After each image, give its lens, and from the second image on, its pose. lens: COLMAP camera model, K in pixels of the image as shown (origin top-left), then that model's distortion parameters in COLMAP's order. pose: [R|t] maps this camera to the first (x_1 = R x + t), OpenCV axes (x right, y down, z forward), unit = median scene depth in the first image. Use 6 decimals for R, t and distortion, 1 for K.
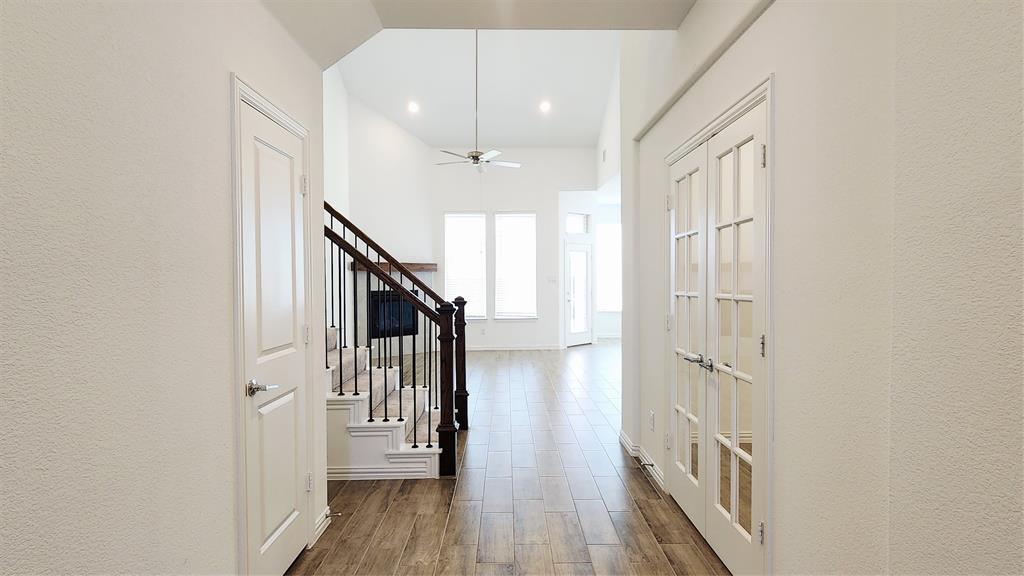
lens RADIAL K [[508.5, 0, 512.0], [0, 508.5, 288.0], [0, 0, 1]] dist [0.003480, 0.000370]
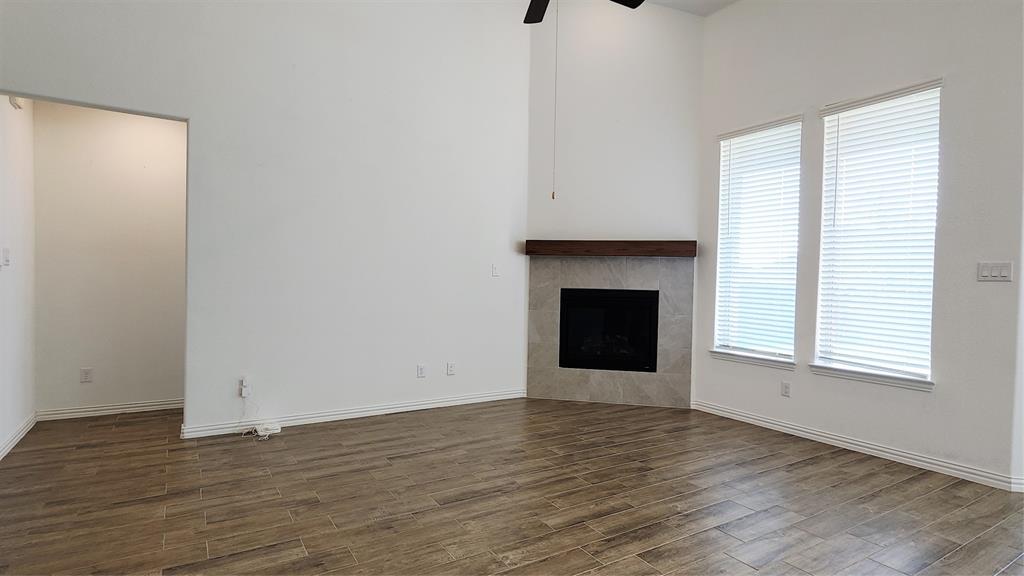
lens RADIAL K [[537.0, 0, 515.4], [0, 537.0, 290.8], [0, 0, 1]] dist [0.004589, 0.000272]
pose [[0.521131, 0.035086, -0.852755, 0.305467], [-0.030243, 0.999286, 0.022633, -0.006559], [0.852941, 0.013995, 0.521820, 0.781638]]
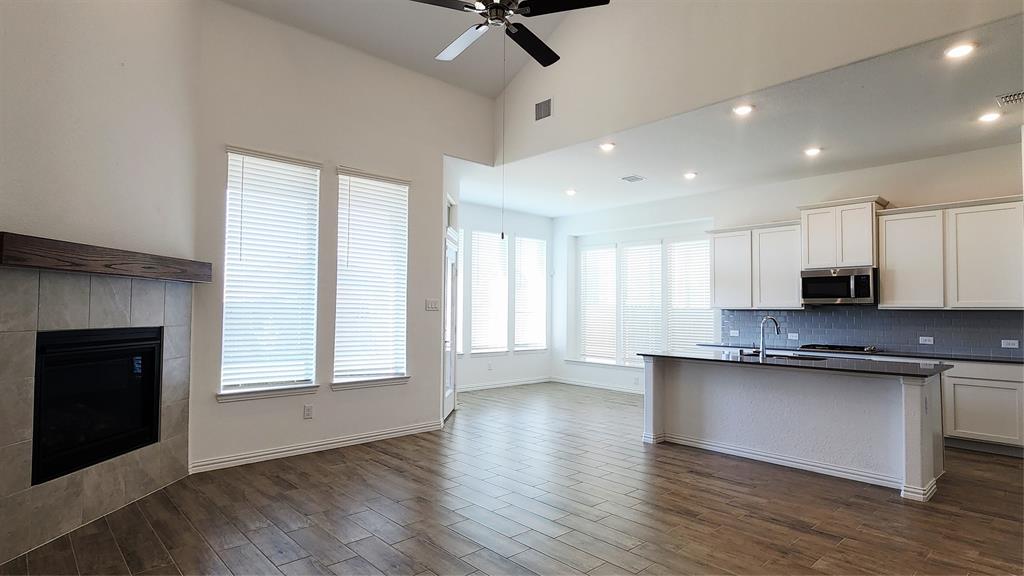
lens RADIAL K [[537.0, 0, 515.4], [0, 537.0, 290.8], [0, 0, 1]] dist [0.004589, 0.000272]
pose [[0.737618, 0.038034, 0.674146, -0.361471], [-0.005152, 0.998700, -0.050708, -0.006352], [-0.675199, 0.033930, 0.736855, 0.698515]]
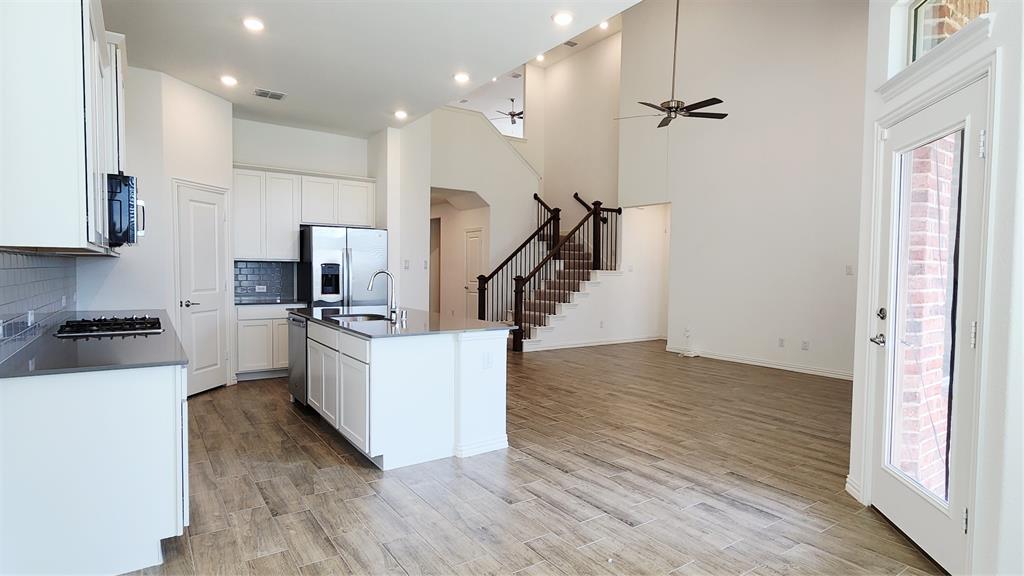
lens RADIAL K [[537.0, 0, 515.4], [0, 537.0, 290.8], [0, 0, 1]] dist [0.004589, 0.000272]
pose [[-0.826509, 0.017370, -0.562656, 0.625562], [-0.014274, 0.998556, 0.051795, -0.021677], [0.562743, 0.050840, -0.825067, 1.624022]]
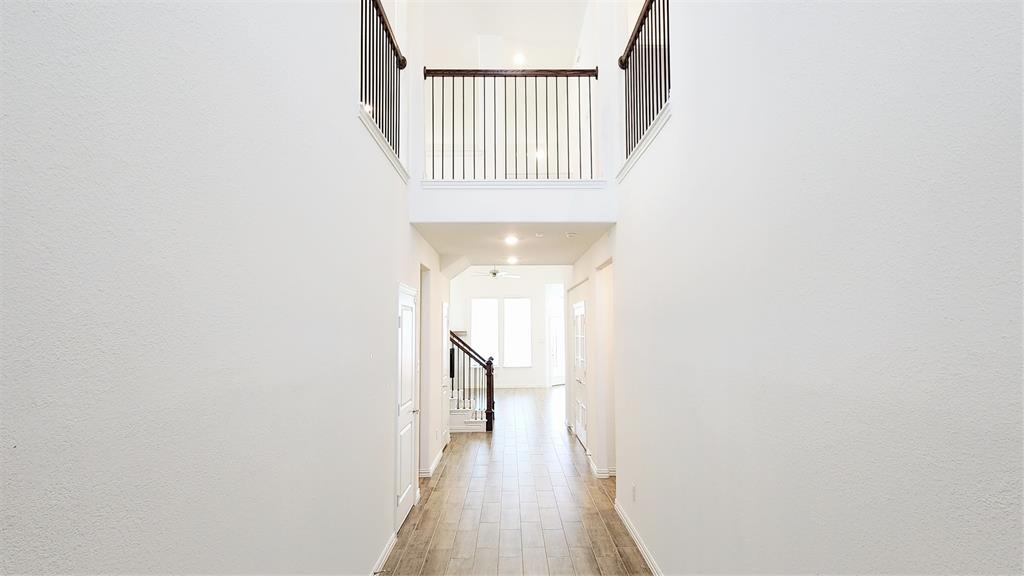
lens RADIAL K [[537.0, 0, 515.4], [0, 537.0, 290.8], [0, 0, 1]] dist [0.004589, 0.000272]
pose [[0.999998, -0.001440, 0.001649, -0.002202], [0.001569, 0.996665, -0.081585, -0.050955], [-0.001526, 0.081588, 0.996665, -0.883235]]
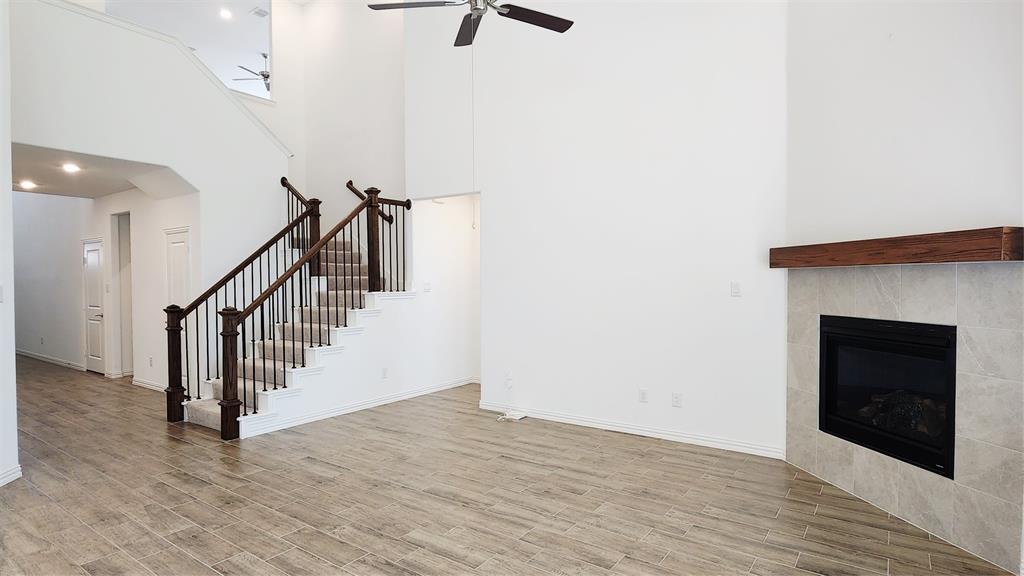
lens RADIAL K [[537.0, 0, 515.4], [0, 537.0, 290.8], [0, 0, 1]] dist [0.004589, 0.000272]
pose [[-0.586384, 0.024120, -0.809674, 0.281593], [-0.000106, 0.999554, 0.029853, -0.034998], [0.810033, 0.017591, -0.586121, 1.334607]]
